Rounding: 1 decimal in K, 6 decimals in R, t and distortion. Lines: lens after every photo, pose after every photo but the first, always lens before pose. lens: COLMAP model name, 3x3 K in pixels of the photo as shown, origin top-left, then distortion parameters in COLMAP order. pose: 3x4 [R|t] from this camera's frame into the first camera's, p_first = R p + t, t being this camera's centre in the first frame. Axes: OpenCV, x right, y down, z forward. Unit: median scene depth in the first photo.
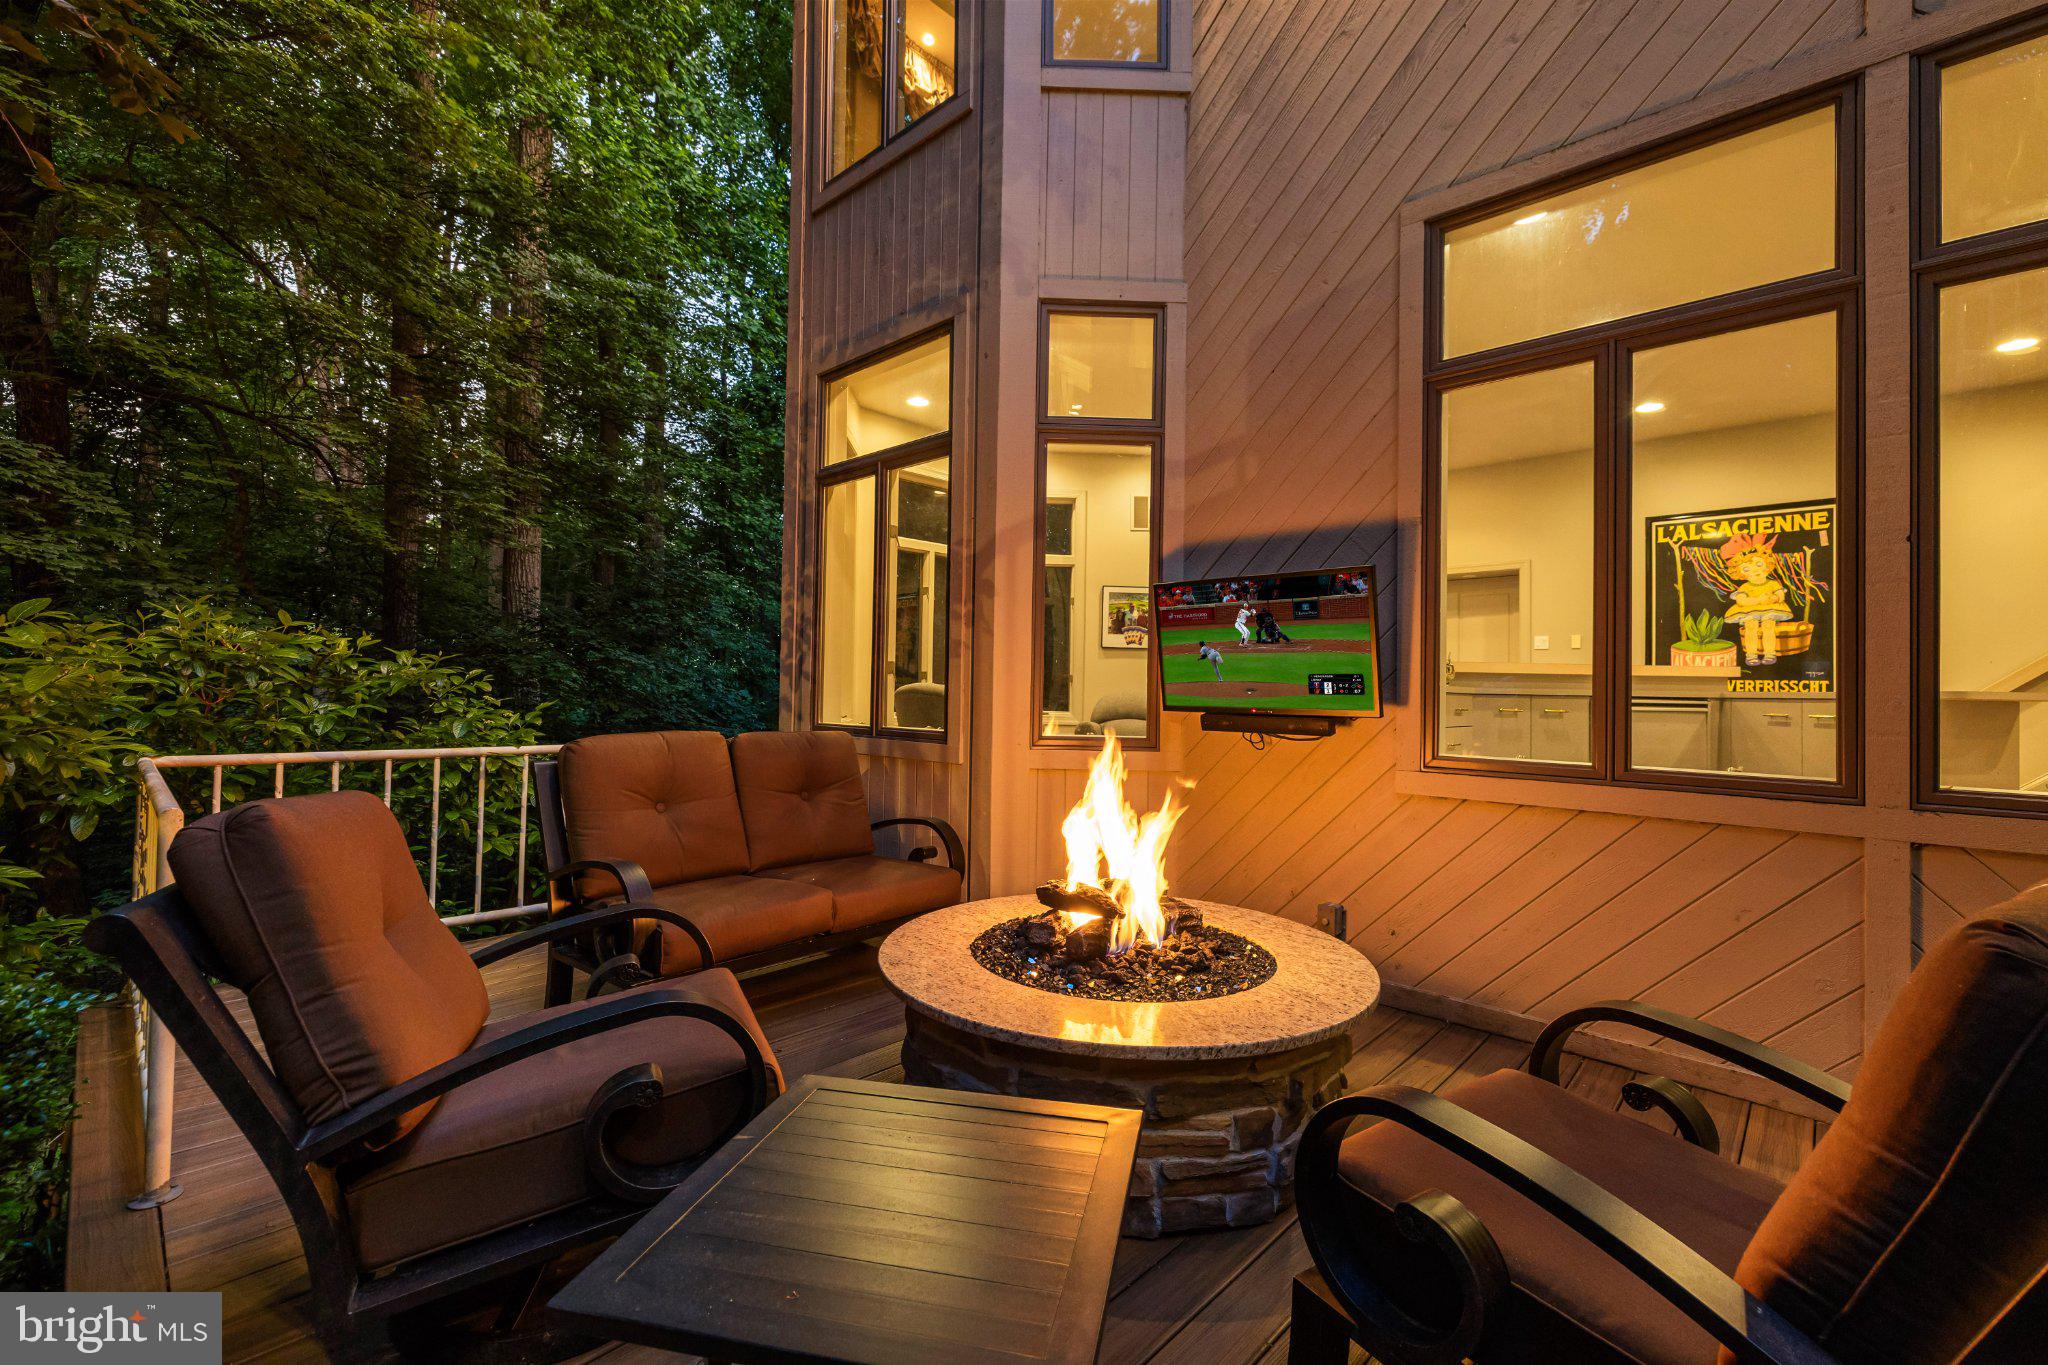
lens RADIAL K [[863.5, 0, 1024.0], [0, 863.5, 682.5], [0, 0, 1]] dist [-0.001657, -0.000262]
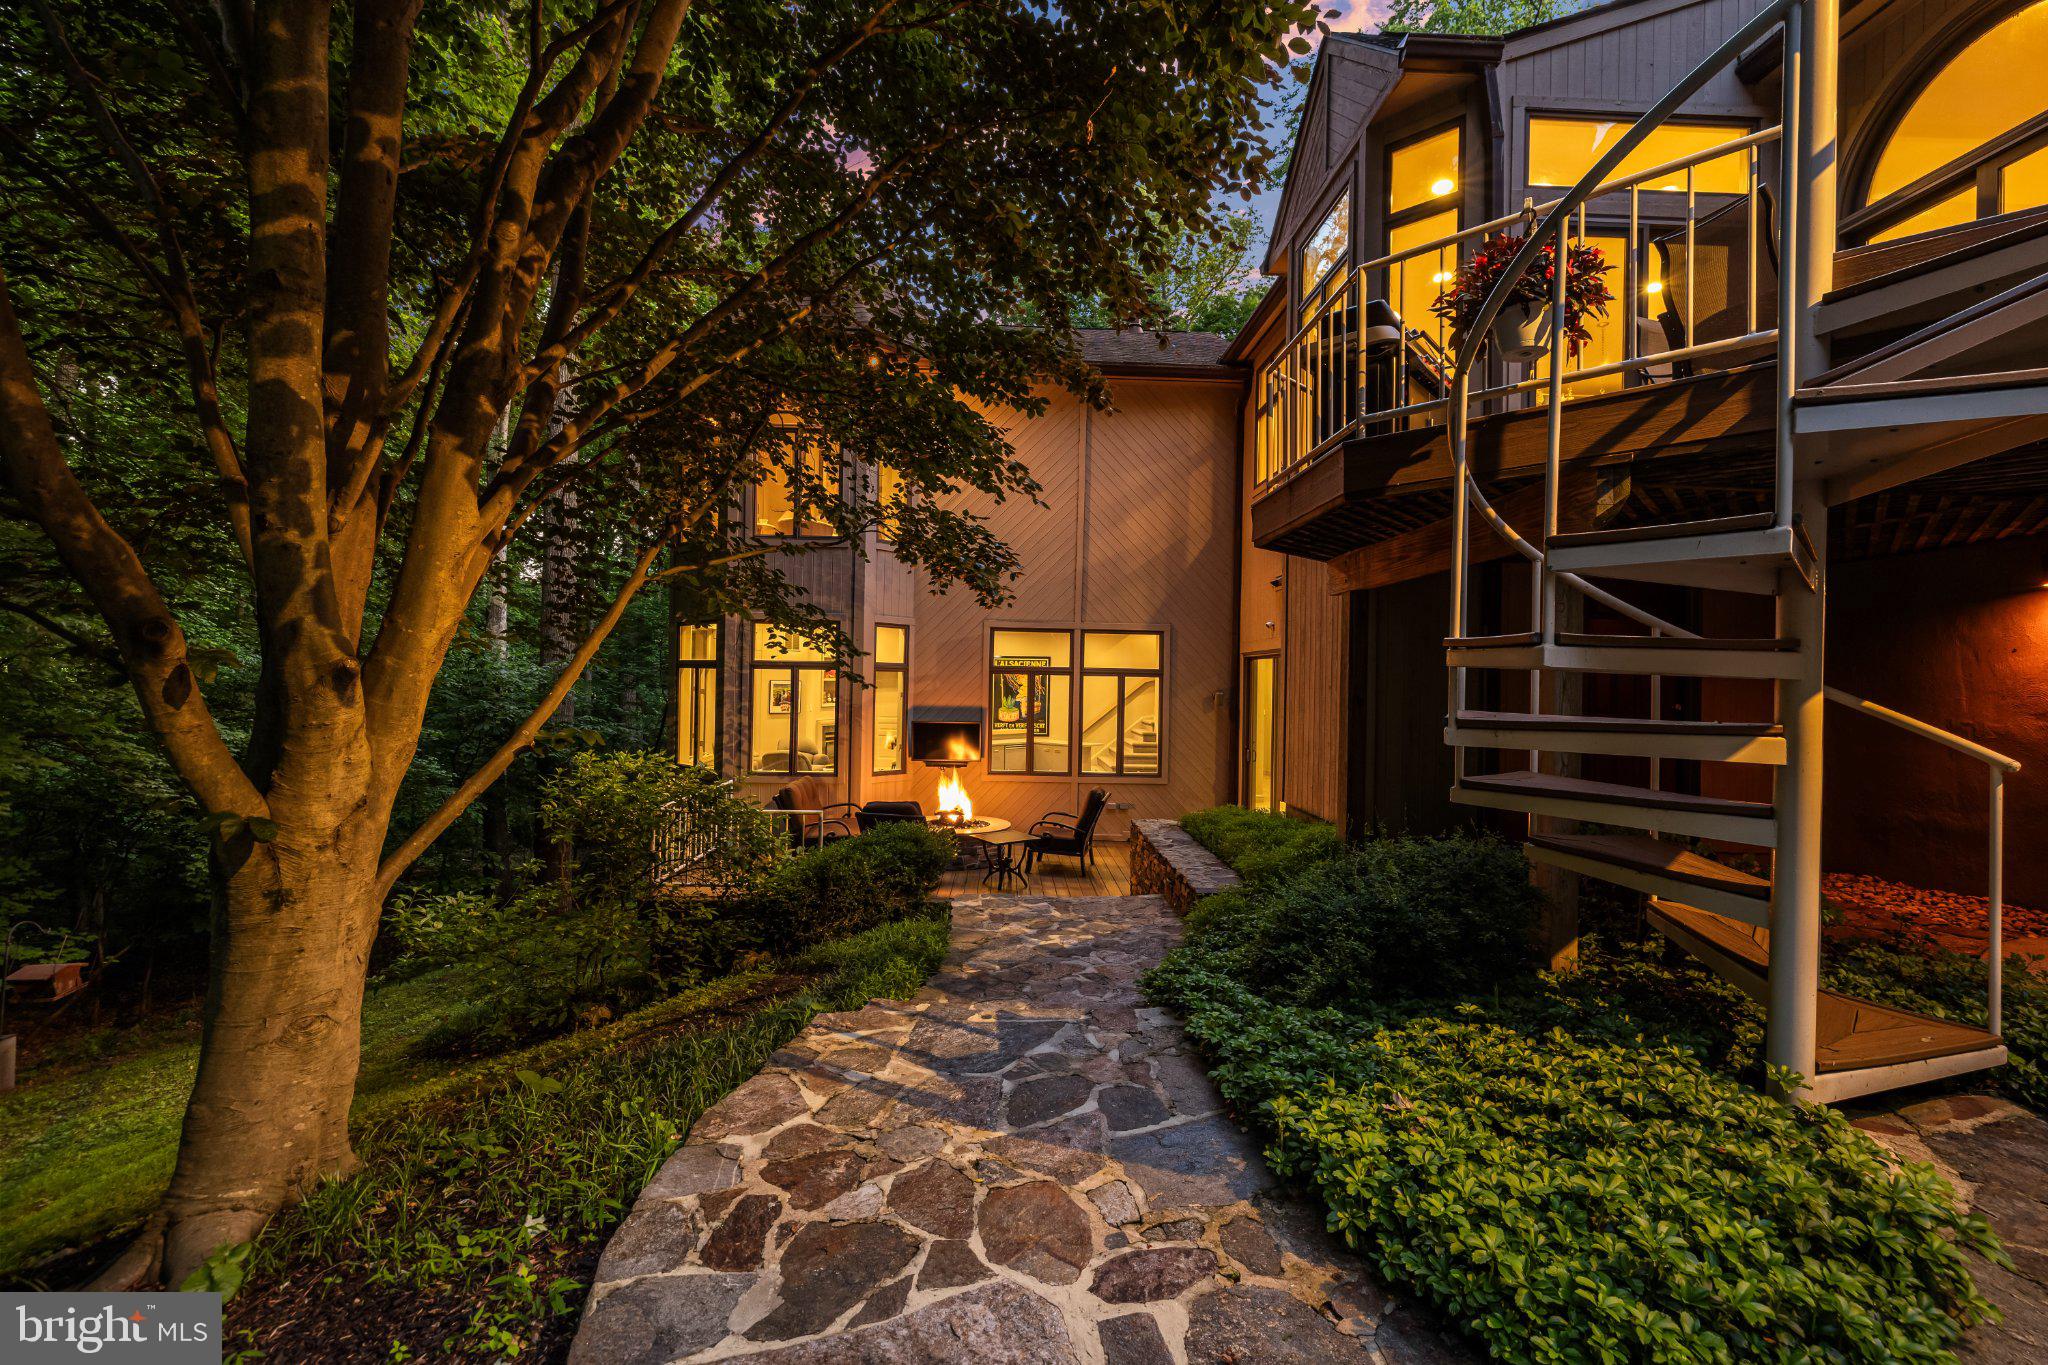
lens RADIAL K [[863.5, 0, 1024.0], [0, 863.5, 682.5], [0, 0, 1]] dist [-0.001657, -0.000262]
pose [[0.710634, -0.003541, 0.703553, -1.687005], [-0.013710, 0.999728, 0.018879, -0.304039], [-0.703428, -0.023061, 0.710392, -1.443713]]
